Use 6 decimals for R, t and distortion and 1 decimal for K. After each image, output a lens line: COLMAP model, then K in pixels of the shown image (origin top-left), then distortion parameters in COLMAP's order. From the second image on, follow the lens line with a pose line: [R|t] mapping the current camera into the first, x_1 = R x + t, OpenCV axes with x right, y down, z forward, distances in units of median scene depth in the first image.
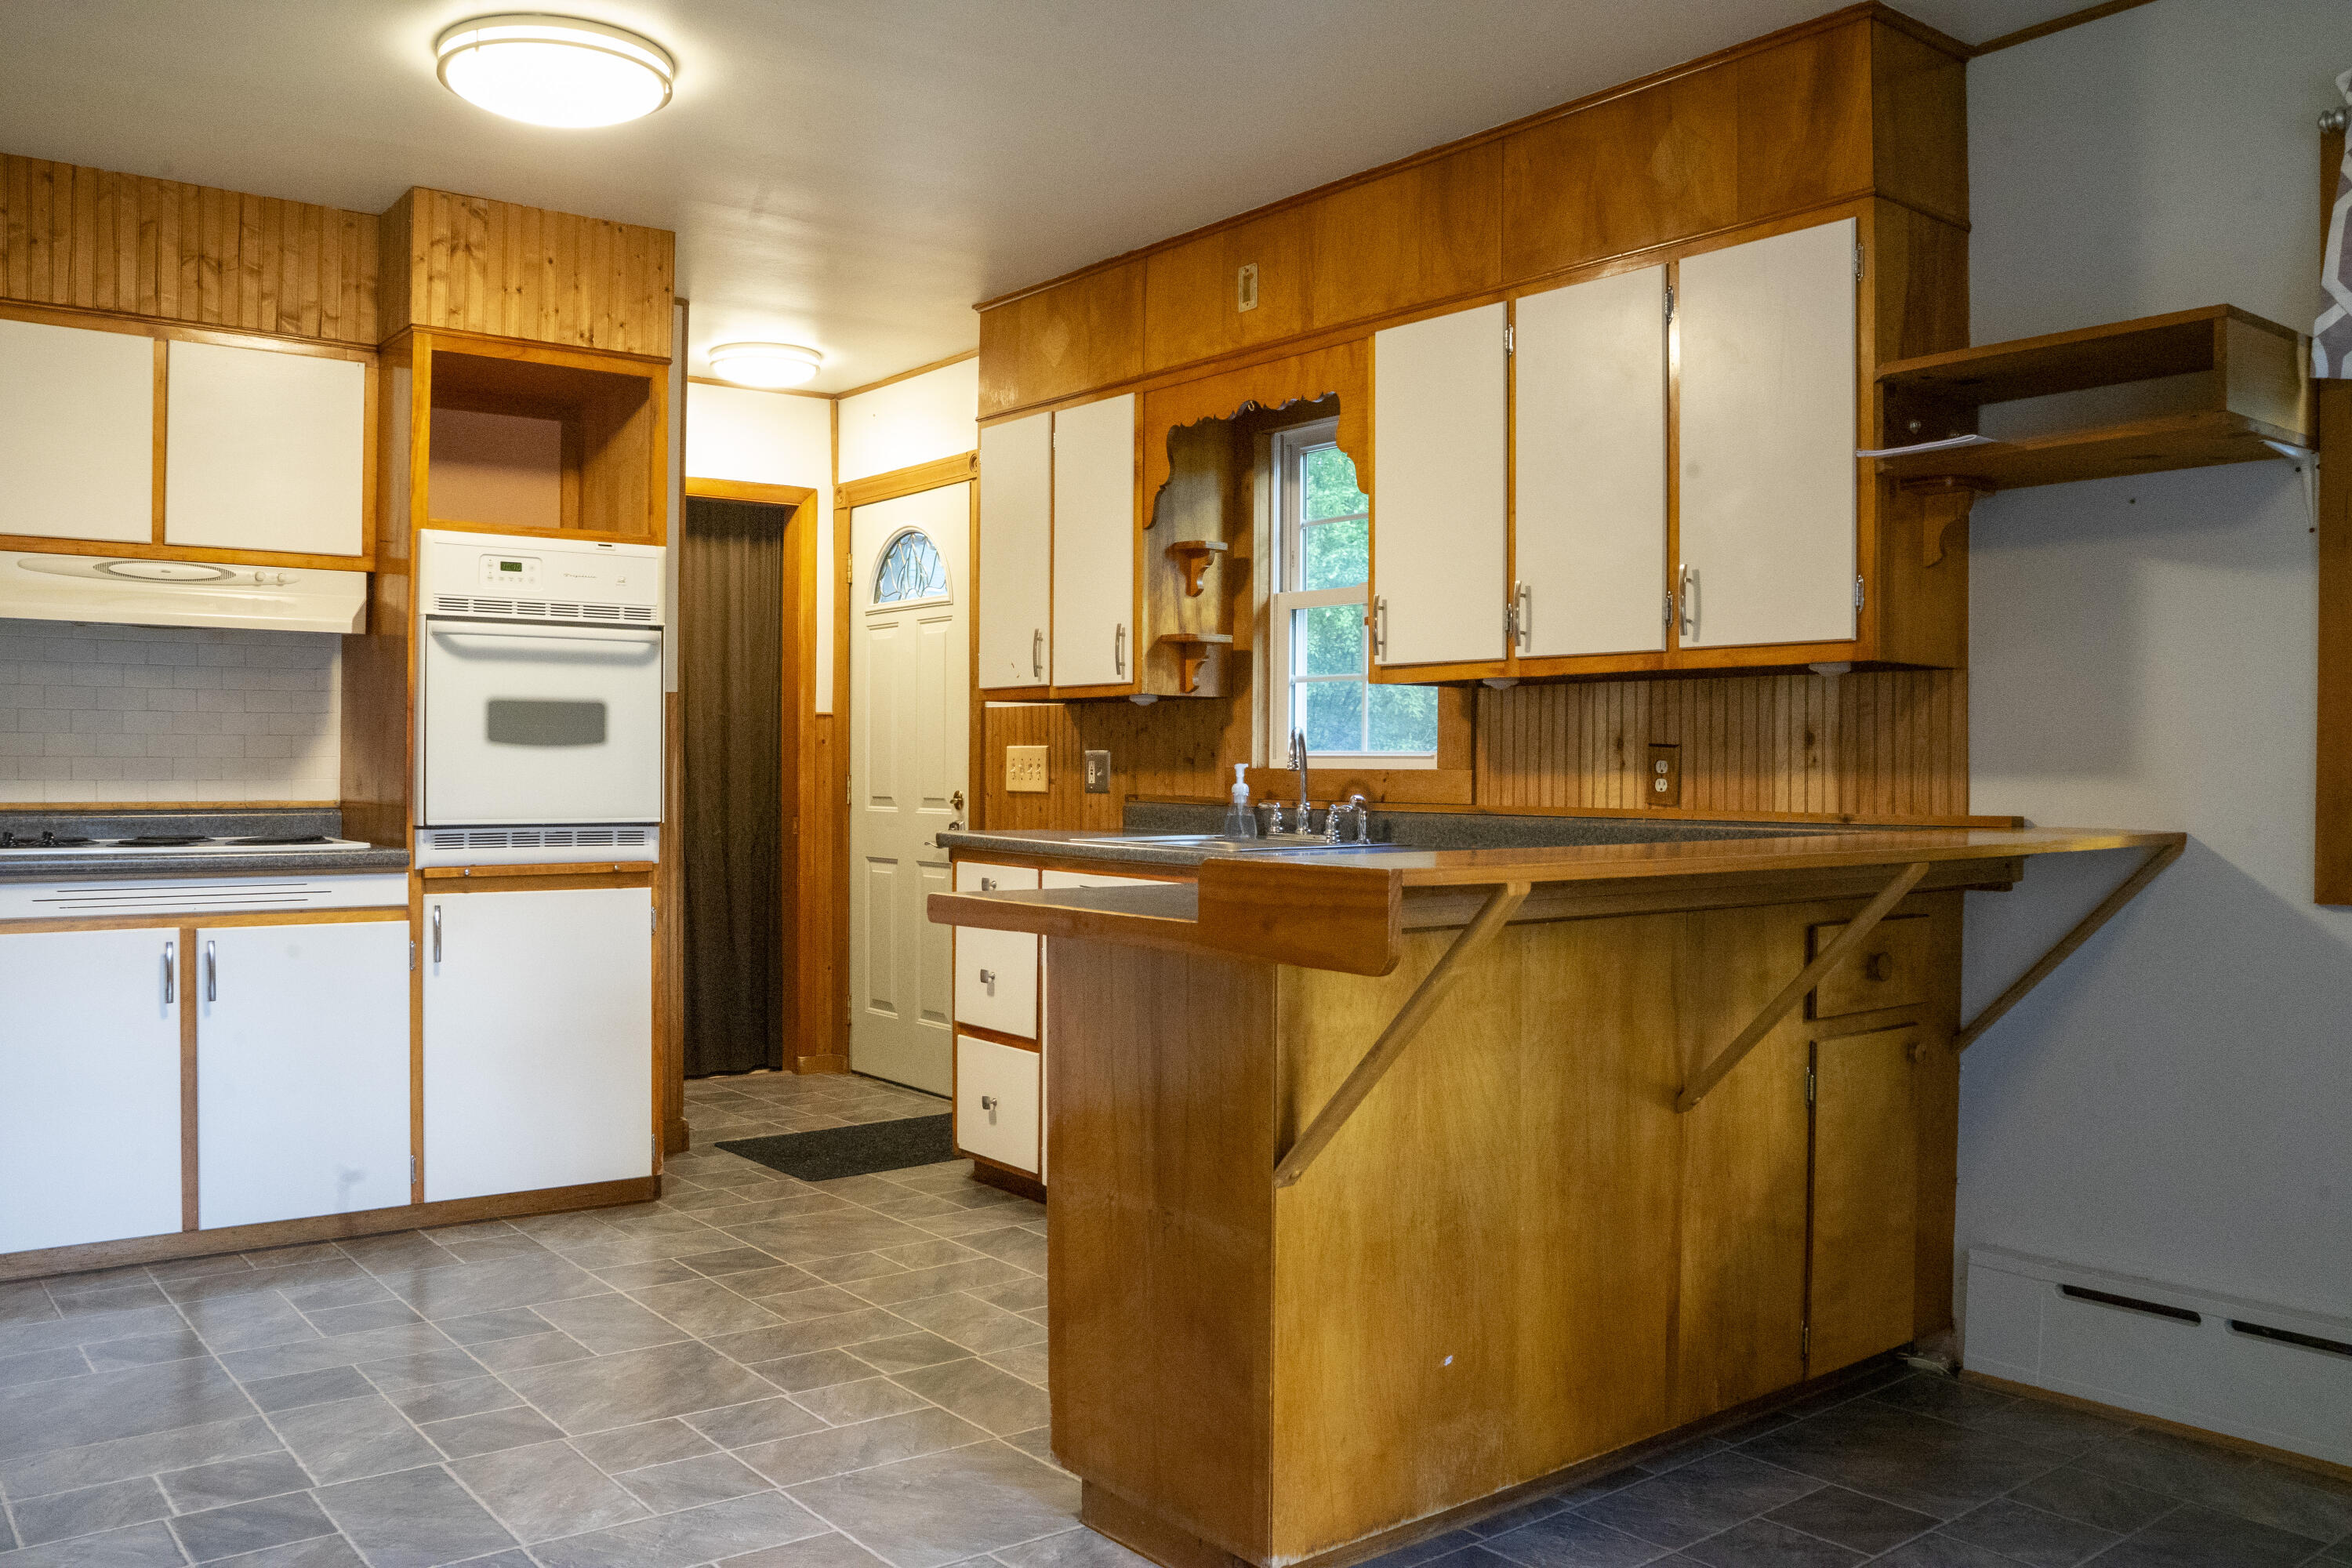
lens RADIAL K [[1901.7, 0, 1176.0], [0, 1901.7, 784.0], [0, 0, 1]] dist [-0.110917, 0.079261]
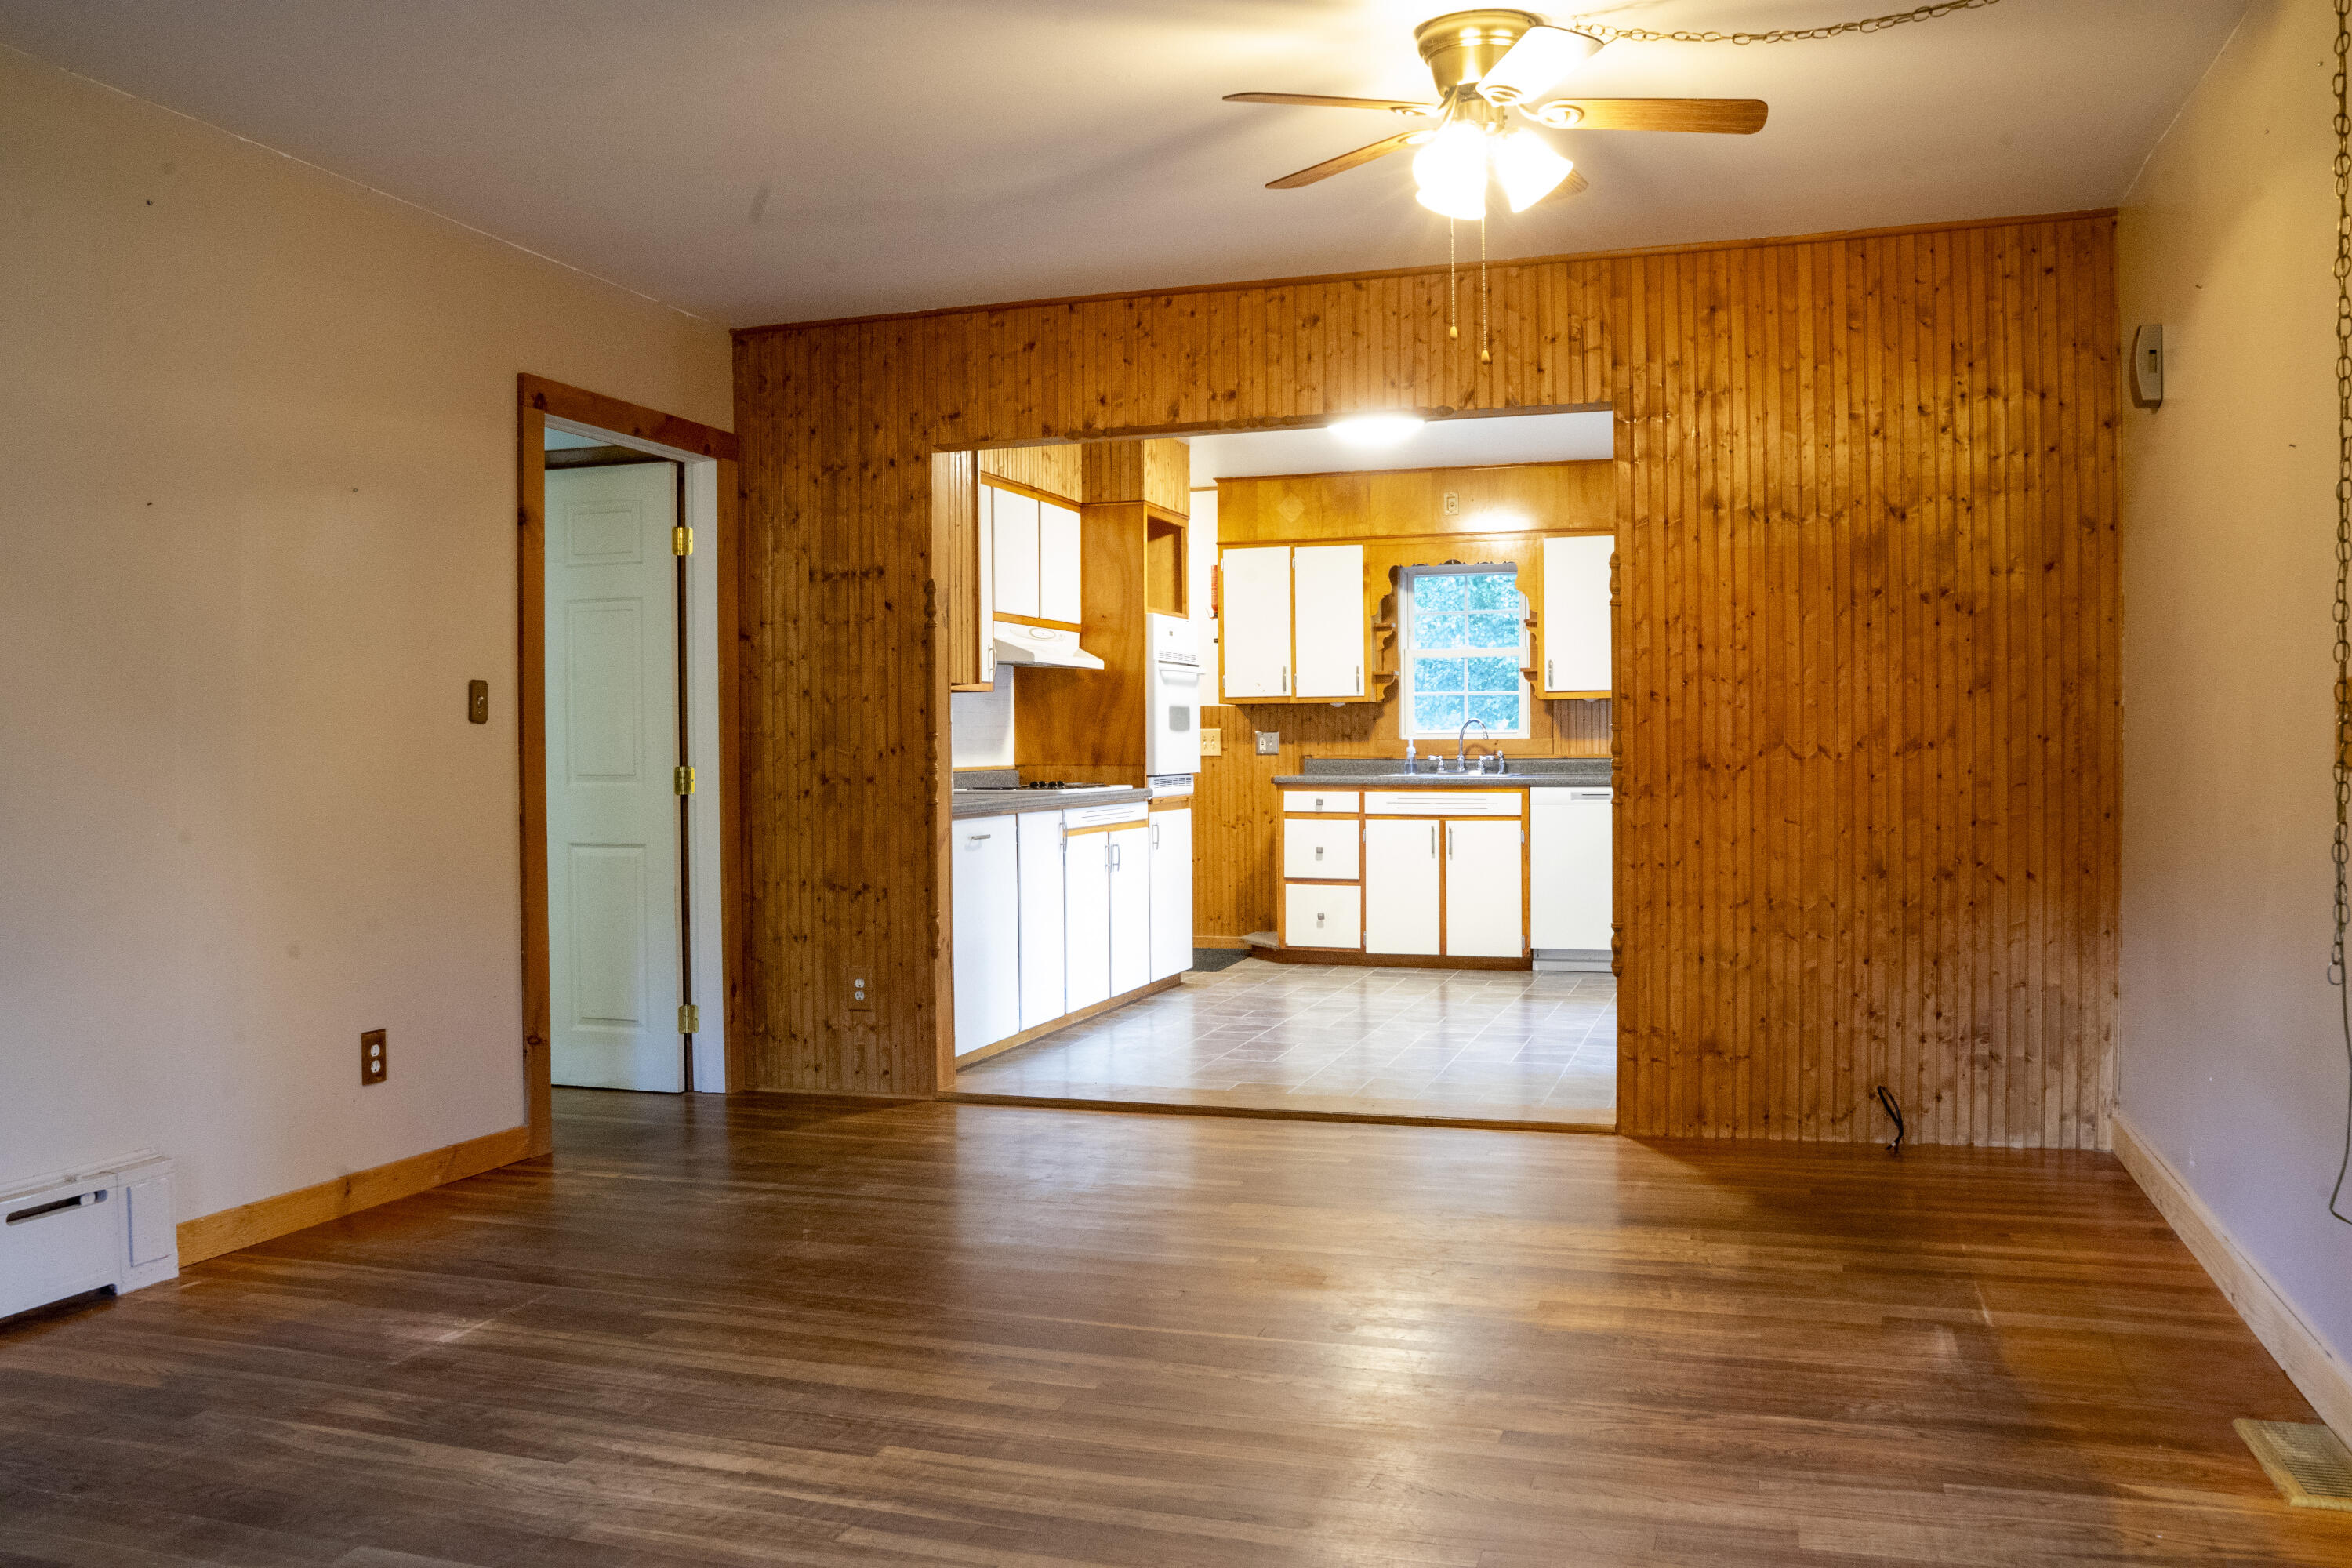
lens RADIAL K [[1901.7, 0, 1176.0], [0, 1901.7, 784.0], [0, 0, 1]] dist [-0.110917, 0.079261]
pose [[0.828381, -0.026708, 0.559529, -1.267549], [0.020017, 0.999636, 0.018080, -0.002367], [-0.559808, -0.003776, 0.828614, -0.495461]]
